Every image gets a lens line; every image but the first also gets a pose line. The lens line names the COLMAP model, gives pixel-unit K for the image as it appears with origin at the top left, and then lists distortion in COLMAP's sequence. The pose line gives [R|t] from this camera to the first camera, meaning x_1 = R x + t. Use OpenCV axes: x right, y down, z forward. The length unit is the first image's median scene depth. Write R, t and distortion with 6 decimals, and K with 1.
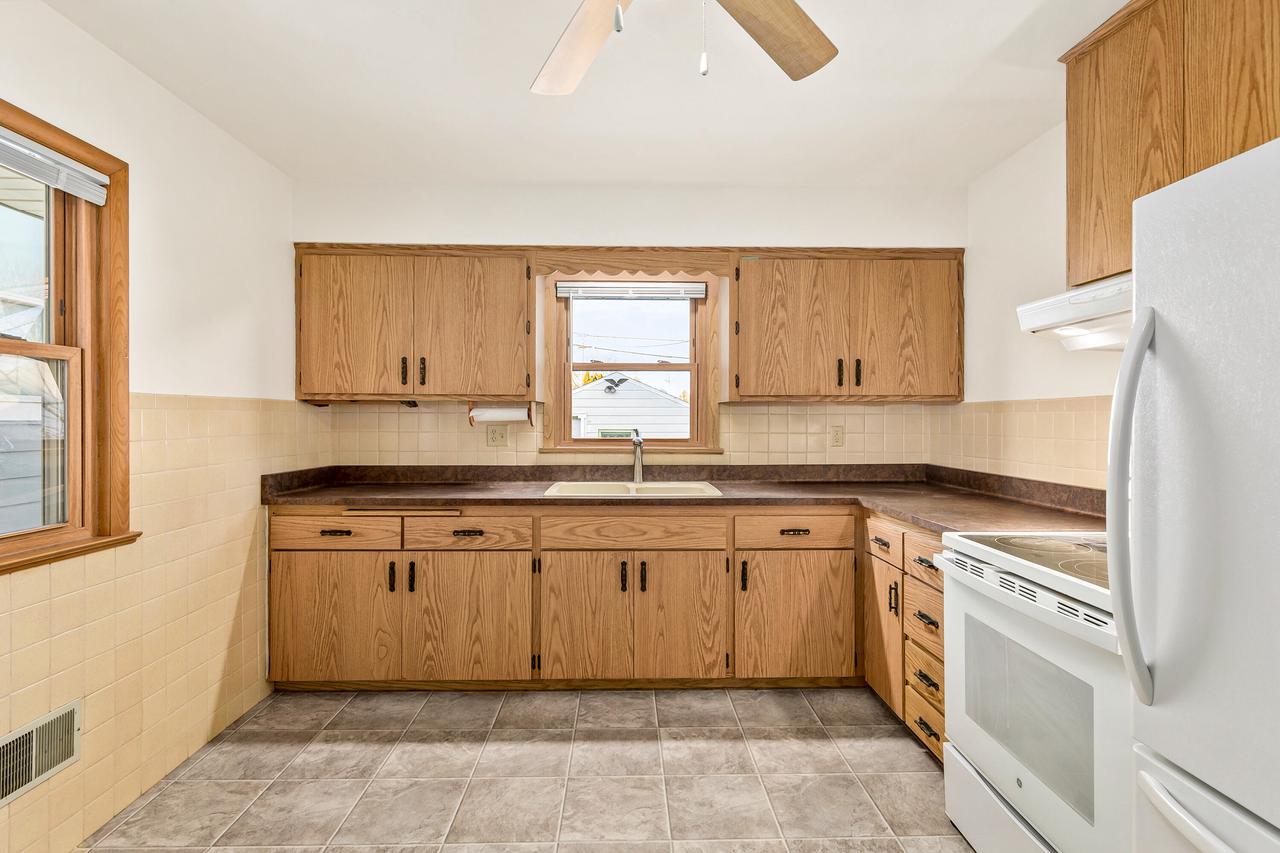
lens RADIAL K [[604.8, 0, 636.6], [0, 604.8, 422.8], [0, 0, 1]] dist [0.002600, -0.000384]
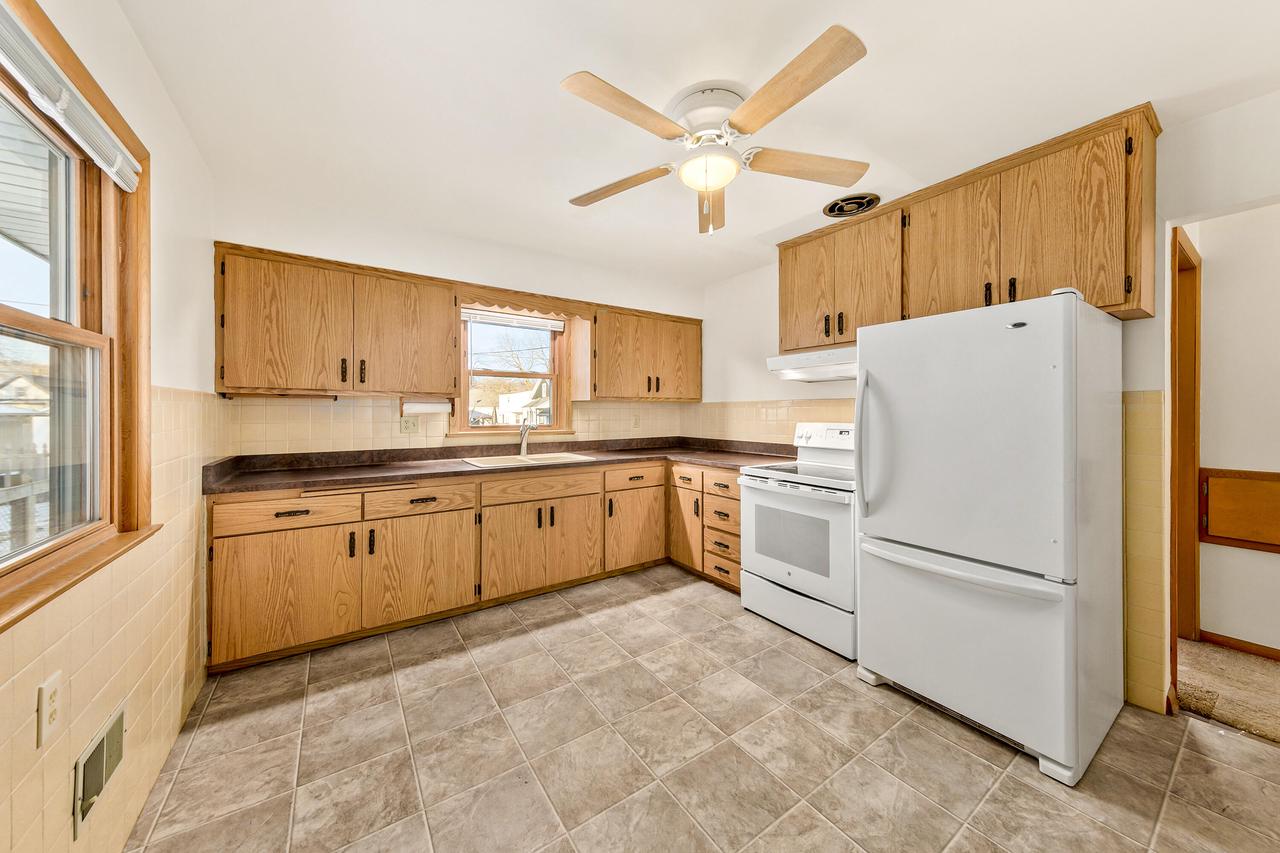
lens RADIAL K [[437.3, 0, 643.1], [0, 437.3, 414.3], [0, 0, 1]] dist [0.001078, -0.000005]
pose [[0.834119, -0.003993, 0.551570, -0.397243], [0.004175, 0.999991, 0.000926, 0.001259], [-0.551569, 0.001530, 0.834128, -0.027884]]
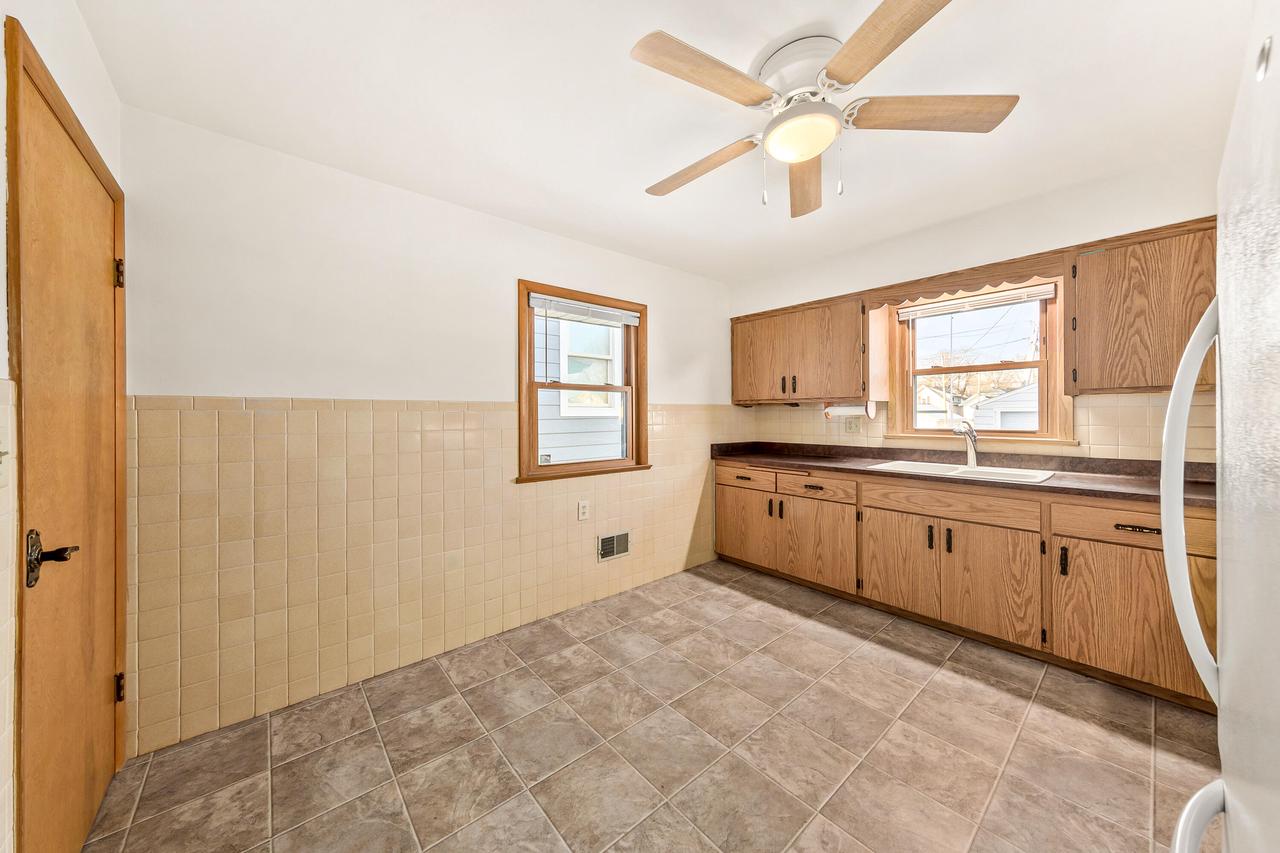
lens RADIAL K [[435.8, 0, 634.3], [0, 435.8, 417.1], [0, 0, 1]] dist [0.001256, -0.000032]
pose [[0.625913, -0.001834, -0.779891, 0.304225], [0.003148, 0.999995, 0.000174, 0.000093], [0.779886, -0.002564, 0.625916, -0.058405]]
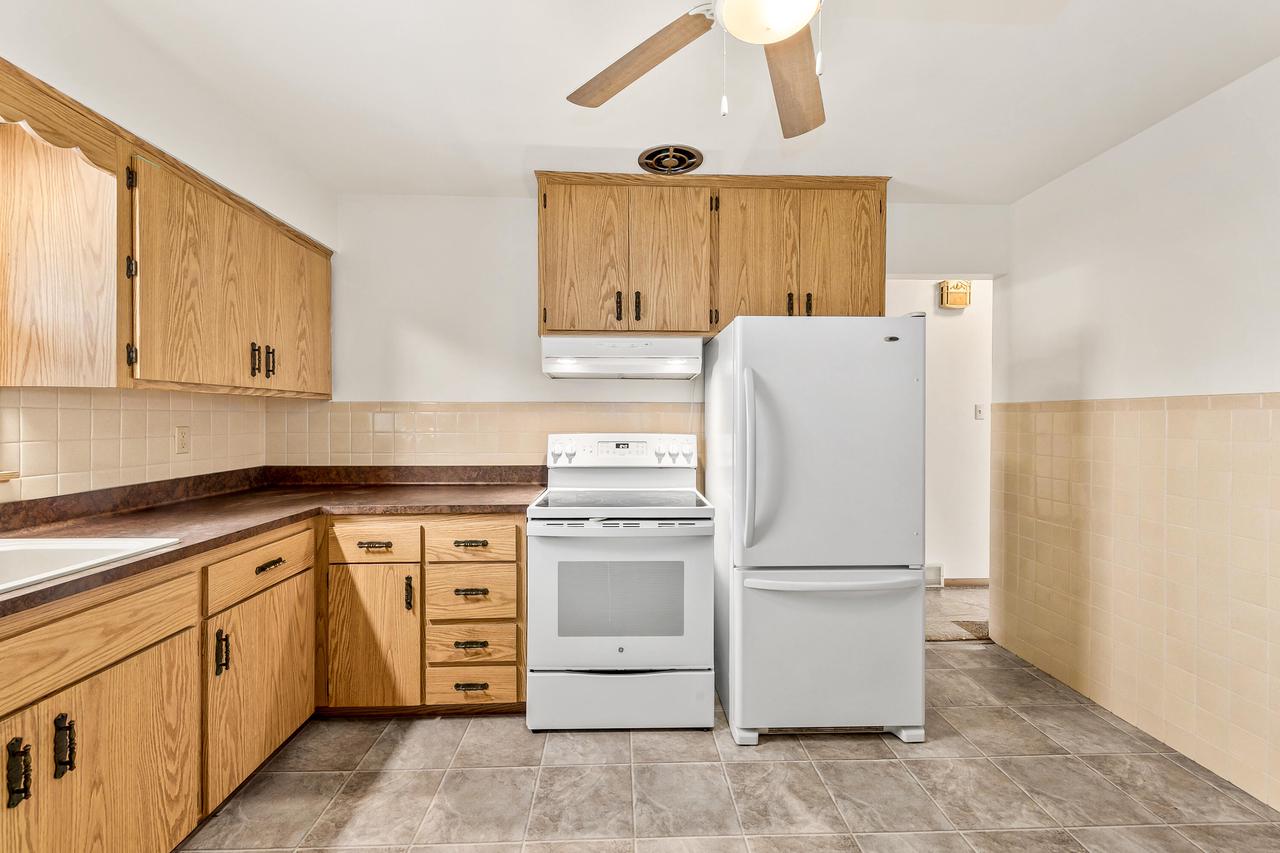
lens RADIAL K [[527.6, 0, 636.6], [0, 527.6, 423.4], [0, 0, 1]] dist [0.001913, -0.000119]
pose [[-0.013214, -0.009431, 0.999868, -0.410453], [0.004289, 0.999946, 0.009488, -0.002784], [-0.999903, 0.004414, -0.013173, 0.549089]]
